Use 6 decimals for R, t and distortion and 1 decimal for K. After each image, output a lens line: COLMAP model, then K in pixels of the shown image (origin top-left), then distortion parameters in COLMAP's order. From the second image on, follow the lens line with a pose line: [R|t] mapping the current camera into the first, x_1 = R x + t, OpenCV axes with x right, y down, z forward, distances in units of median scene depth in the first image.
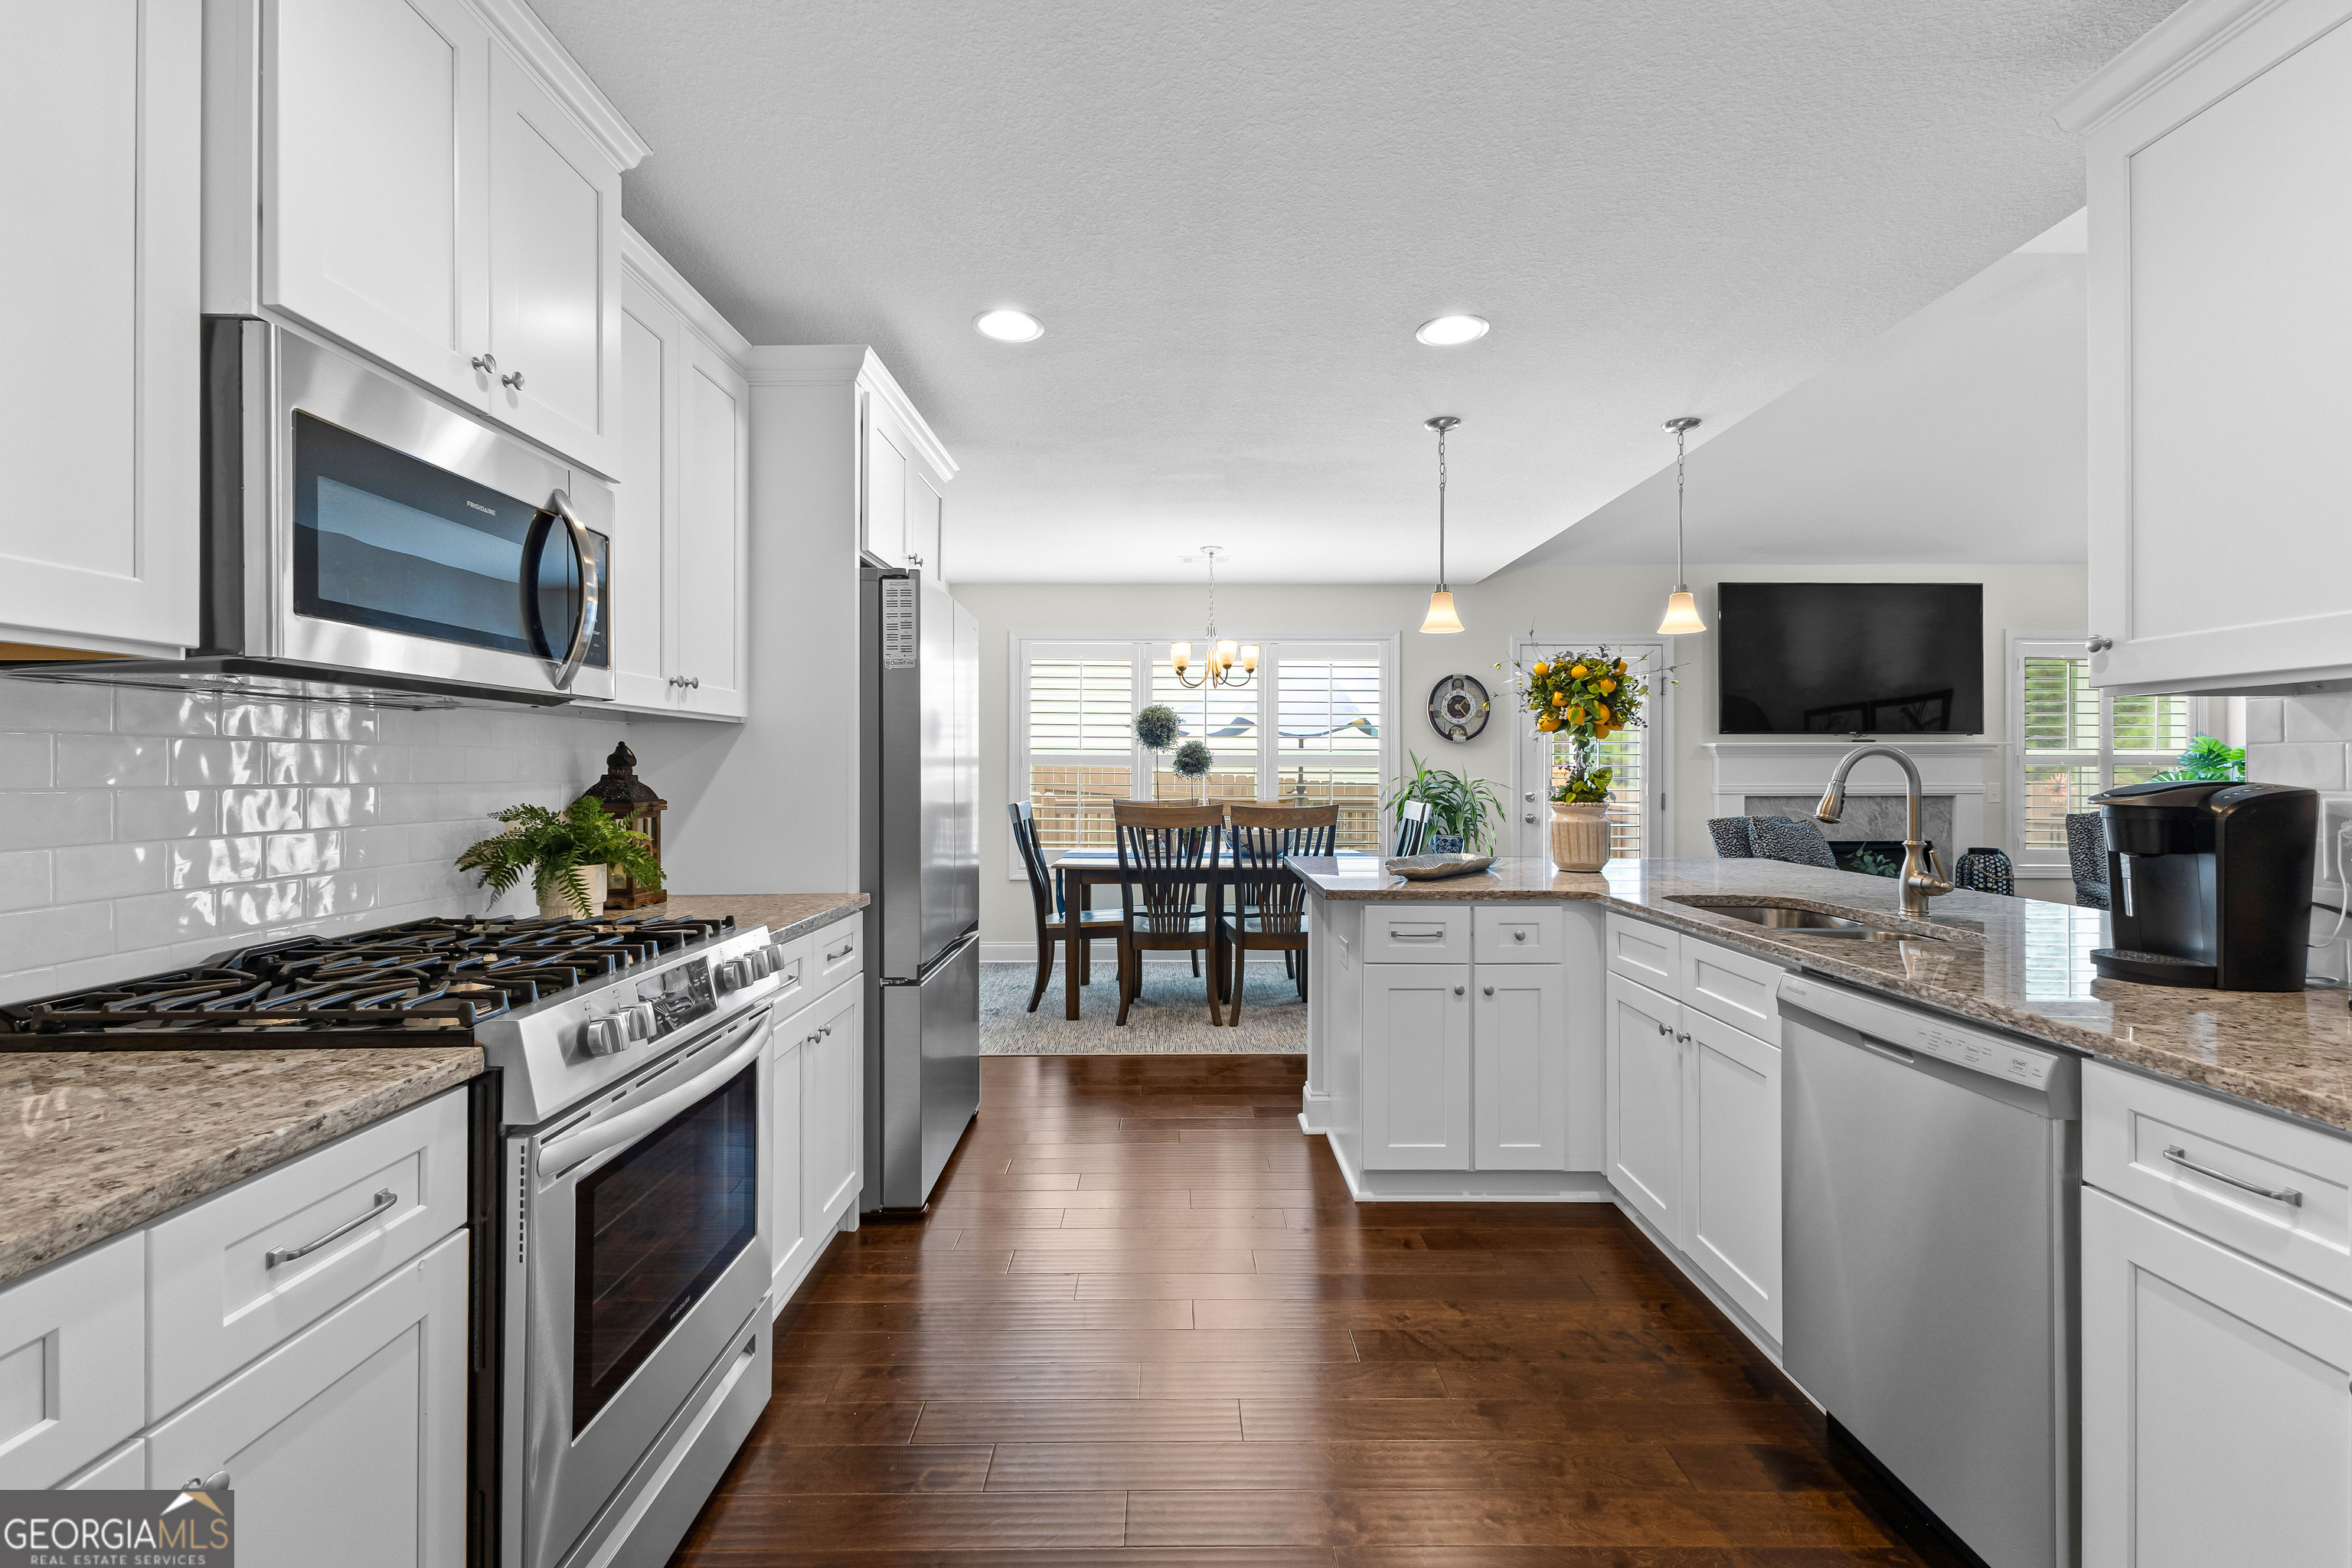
lens RADIAL K [[1018.7, 0, 1176.7], [0, 1018.7, 775.8], [0, 0, 1]] dist [0.017723, -0.005192]
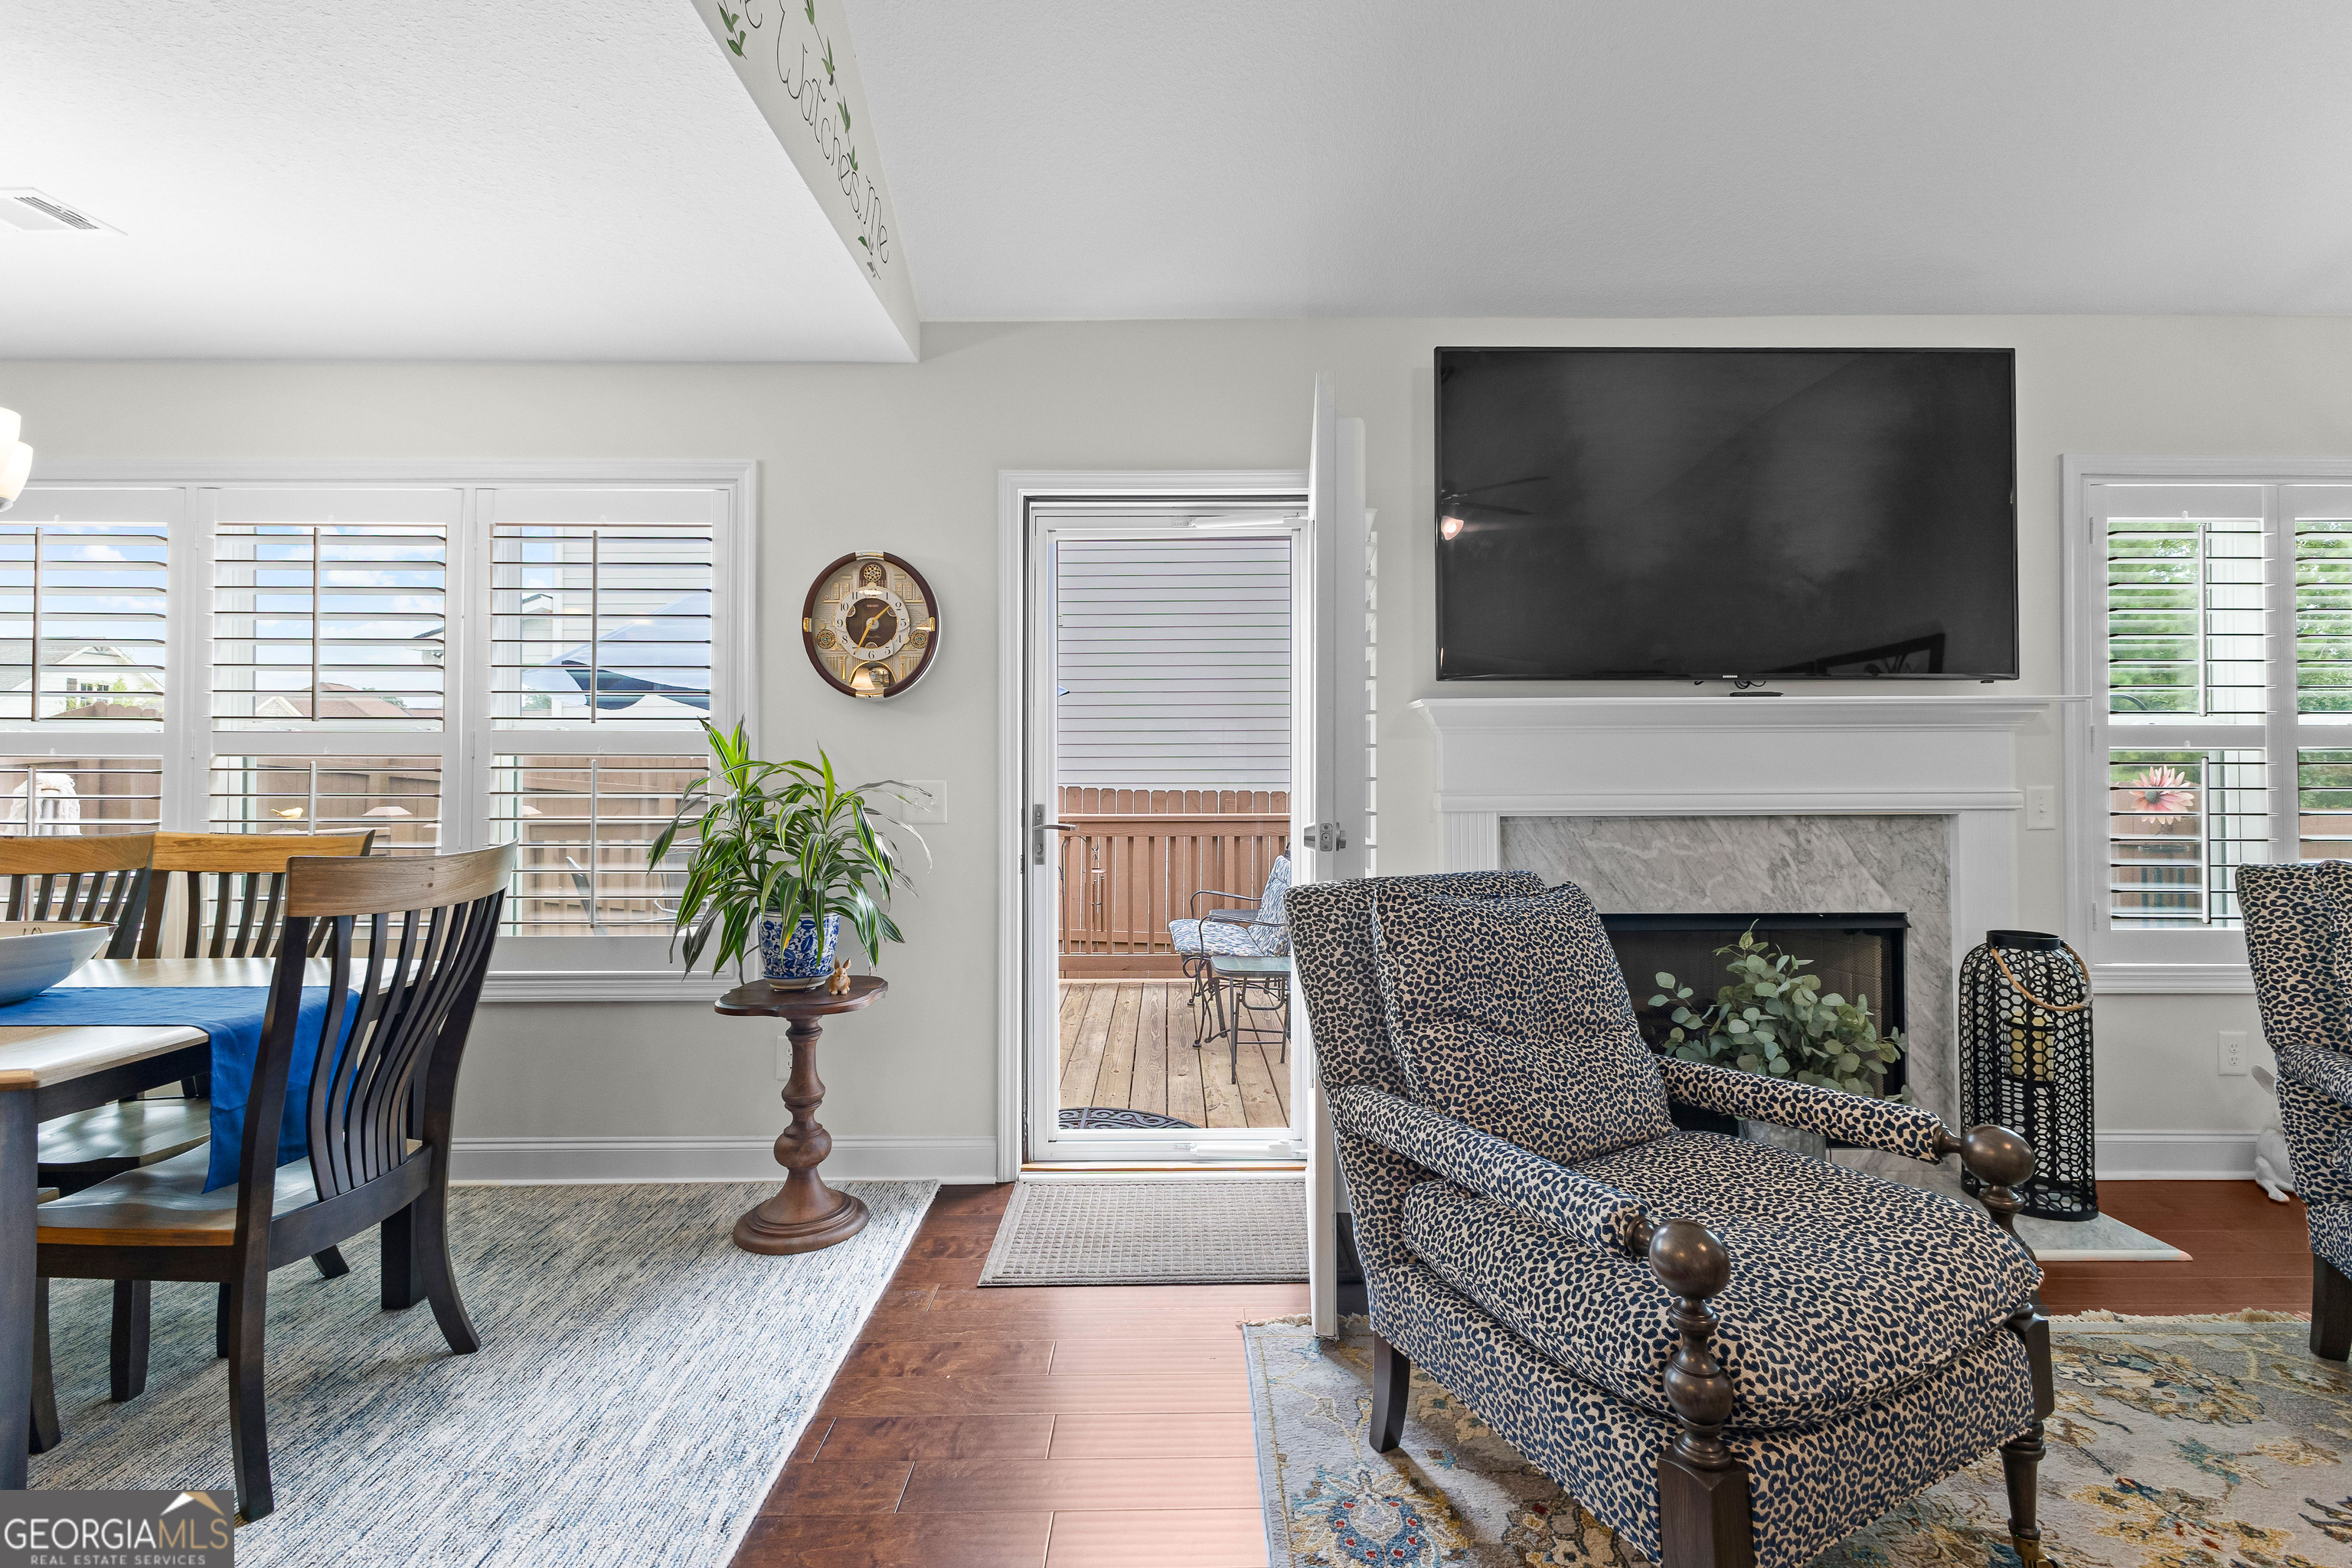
lens RADIAL K [[1018.7, 0, 1176.7], [0, 1018.7, 775.8], [0, 0, 1]] dist [0.017723, -0.005192]
pose [[0.999978, -0.003241, -0.005708, 0.501768], [0.003215, 0.999984, -0.004600, 0.003932], [0.005723, 0.004582, 0.999973, 0.656599]]
